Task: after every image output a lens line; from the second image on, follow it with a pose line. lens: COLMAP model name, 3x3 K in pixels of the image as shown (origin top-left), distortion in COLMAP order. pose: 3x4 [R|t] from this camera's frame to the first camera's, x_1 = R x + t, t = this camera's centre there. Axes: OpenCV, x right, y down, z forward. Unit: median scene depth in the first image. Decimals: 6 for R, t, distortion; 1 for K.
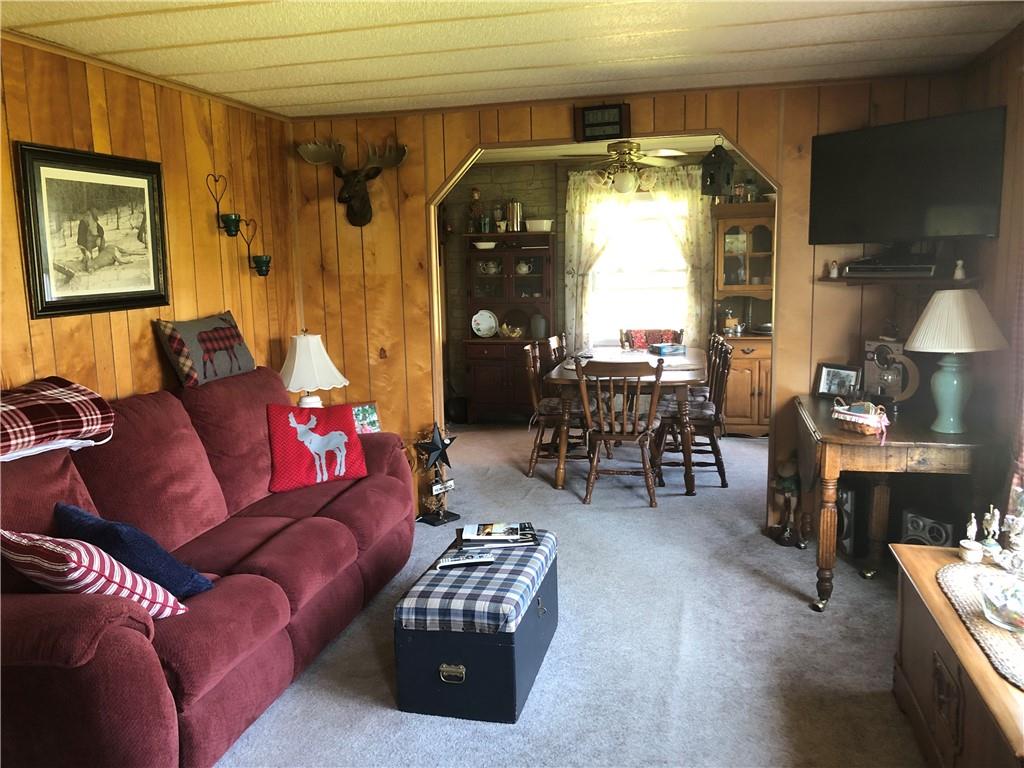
lens RADIAL K [[845.9, 0, 507.6], [0, 845.9, 380.6], [0, 0, 1]] dist [0.025568, -0.021584]
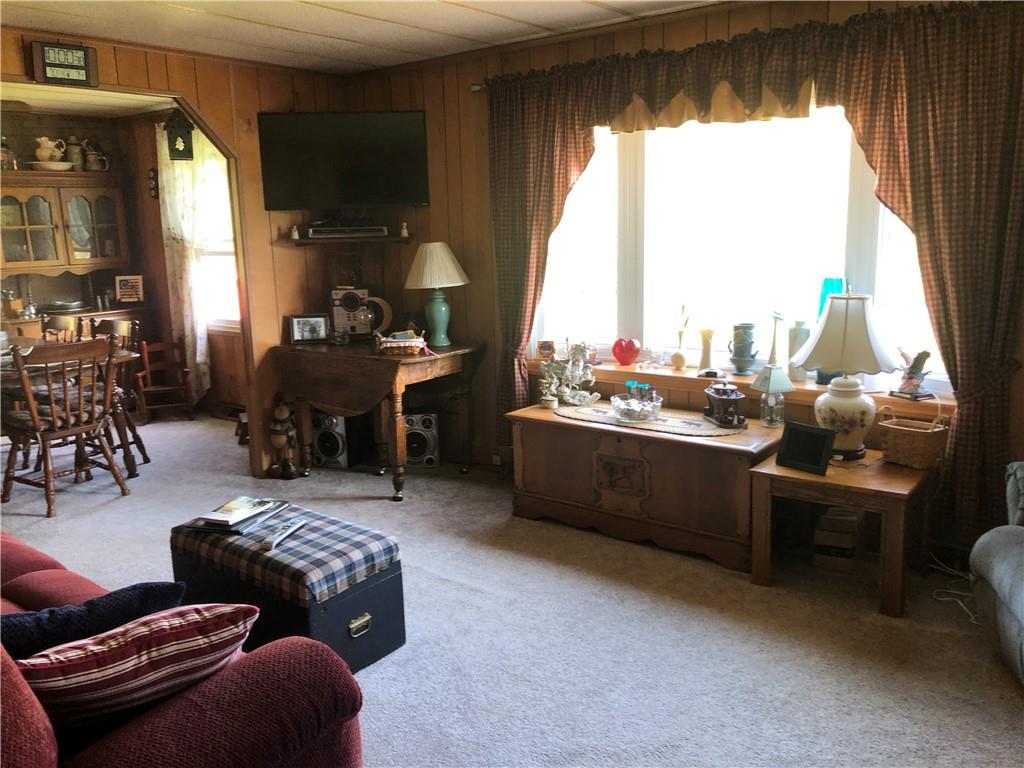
lens RADIAL K [[845.9, 0, 507.3], [0, 845.9, 386.1], [0, 0, 1]] dist [0.025568, -0.021584]
pose [[0.397609, -0.166918, 0.902244, -0.674187], [0.151202, 0.981790, 0.115001, -0.015899], [-0.905011, 0.090696, 0.415607, 0.318560]]
